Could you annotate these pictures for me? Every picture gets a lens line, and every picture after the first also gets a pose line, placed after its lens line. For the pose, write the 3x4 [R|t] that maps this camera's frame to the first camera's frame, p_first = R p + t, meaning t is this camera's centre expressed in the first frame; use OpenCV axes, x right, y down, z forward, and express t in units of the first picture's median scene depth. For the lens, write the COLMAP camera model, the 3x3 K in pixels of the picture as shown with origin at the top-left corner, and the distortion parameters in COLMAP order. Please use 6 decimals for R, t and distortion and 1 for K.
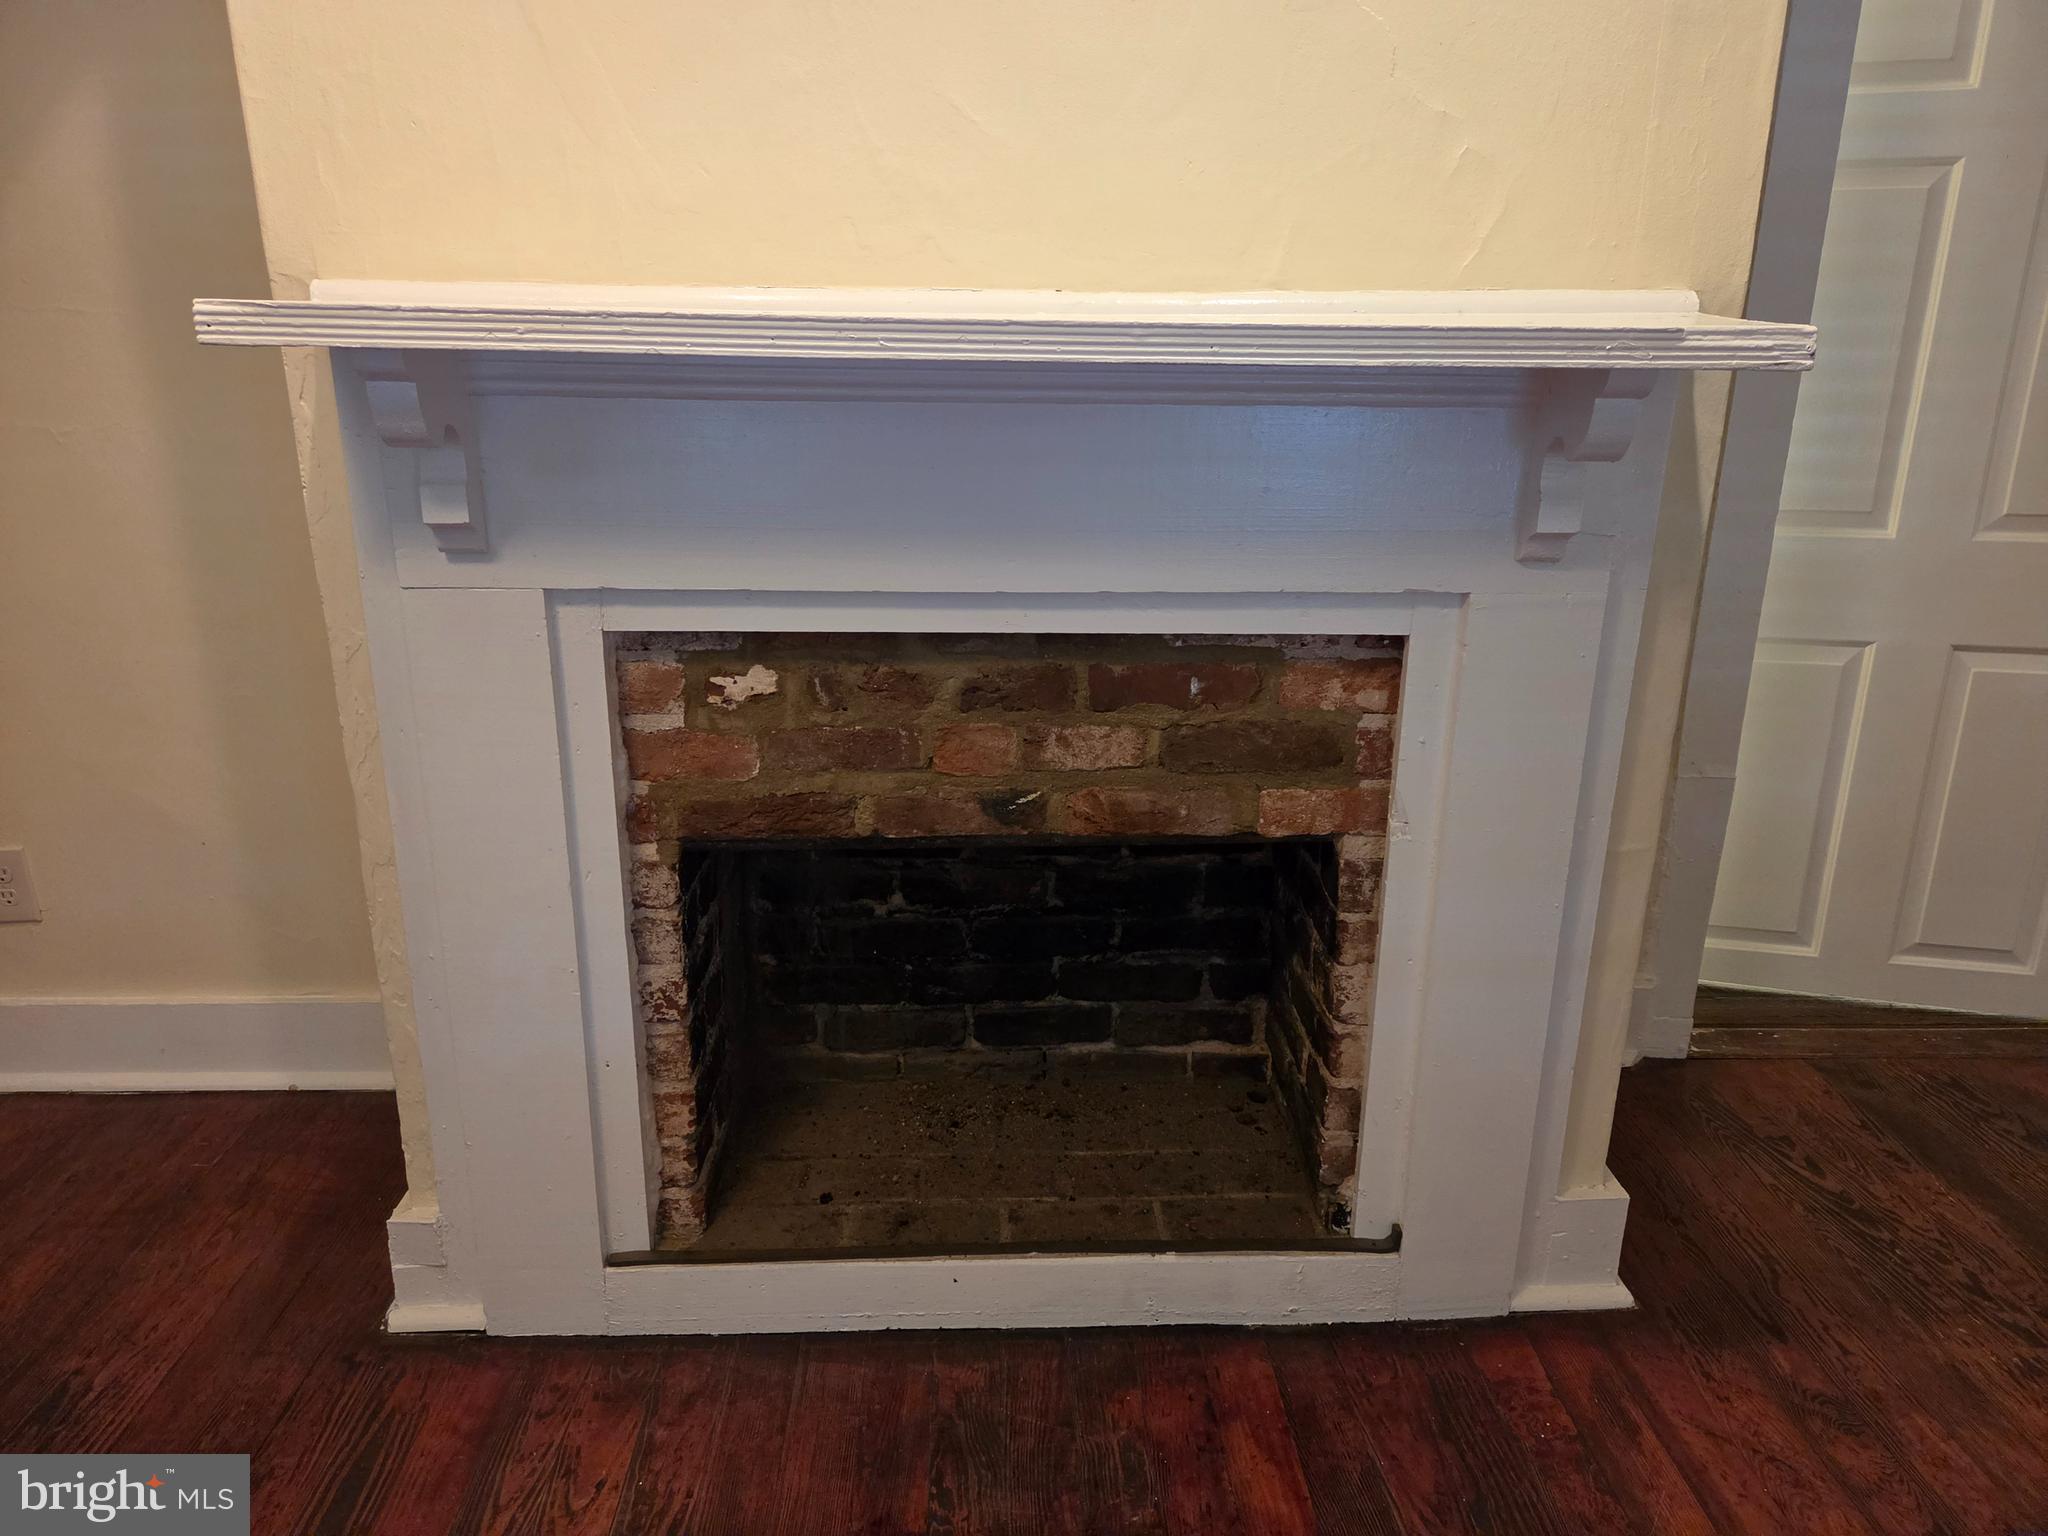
lens RADIAL K [[1371.7, 0, 1036.2], [0, 1371.7, 758.1], [0, 0, 1]] dist [0.059588, -0.050445]
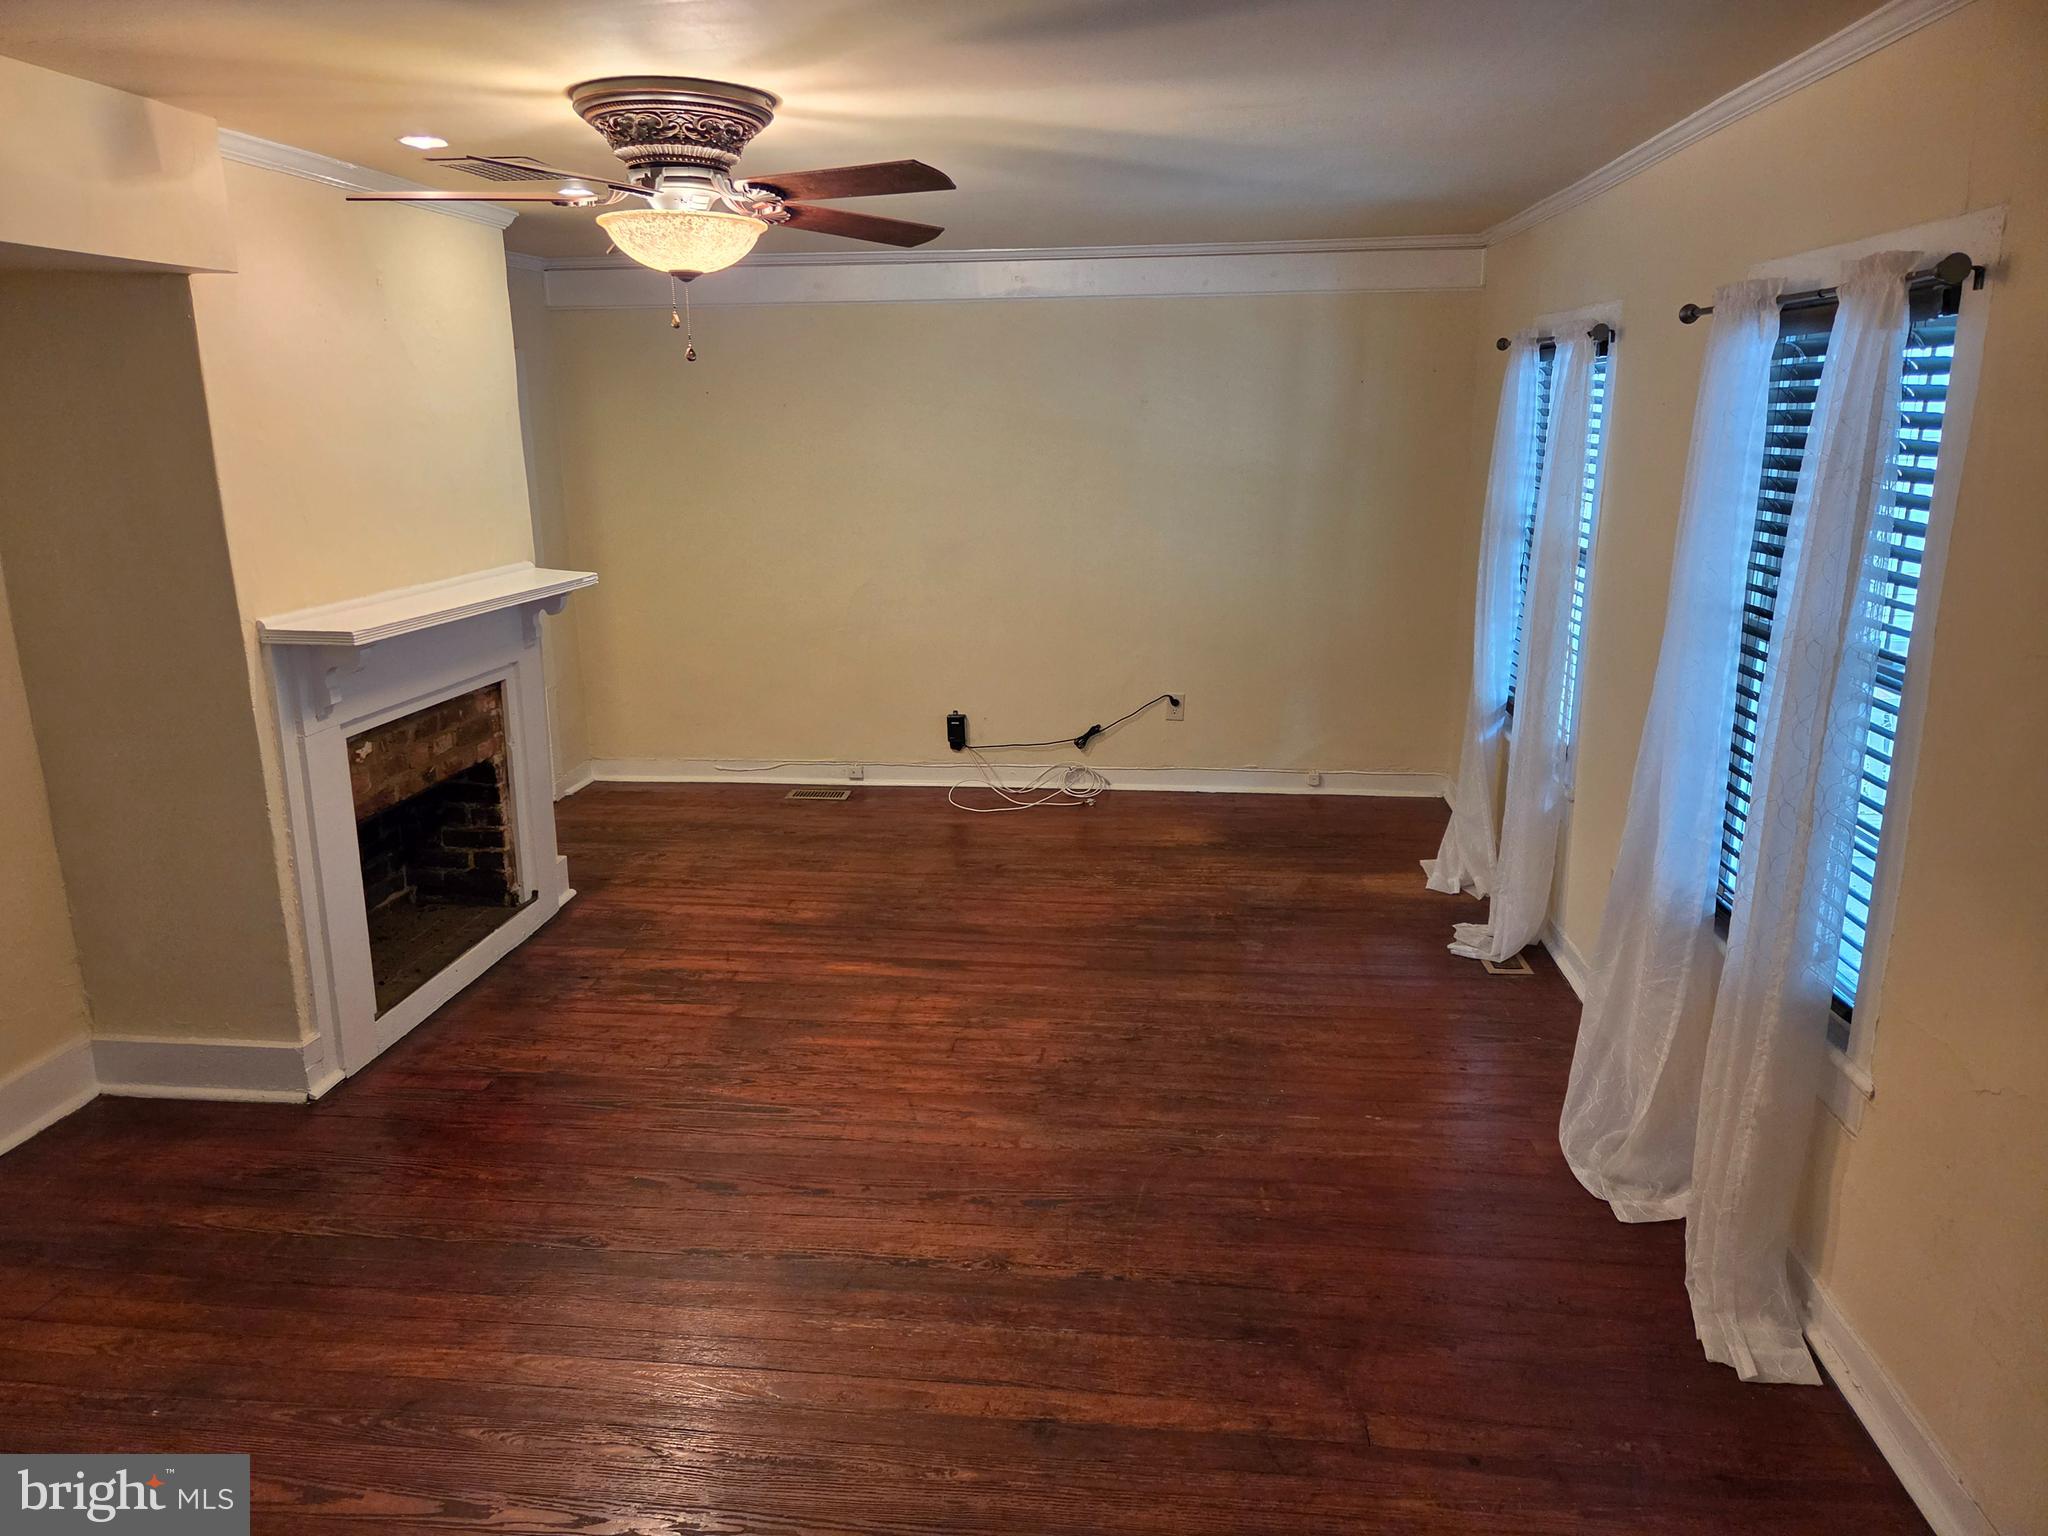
lens RADIAL K [[1371.7, 0, 1036.2], [0, 1371.7, 758.1], [0, 0, 1]] dist [0.059588, -0.050445]
pose [[0.126405, -0.243366, 0.961663, -2.375204], [0.291973, 0.935623, 0.198398, -0.177161], [-0.948037, 0.255701, 0.189323, -0.582698]]
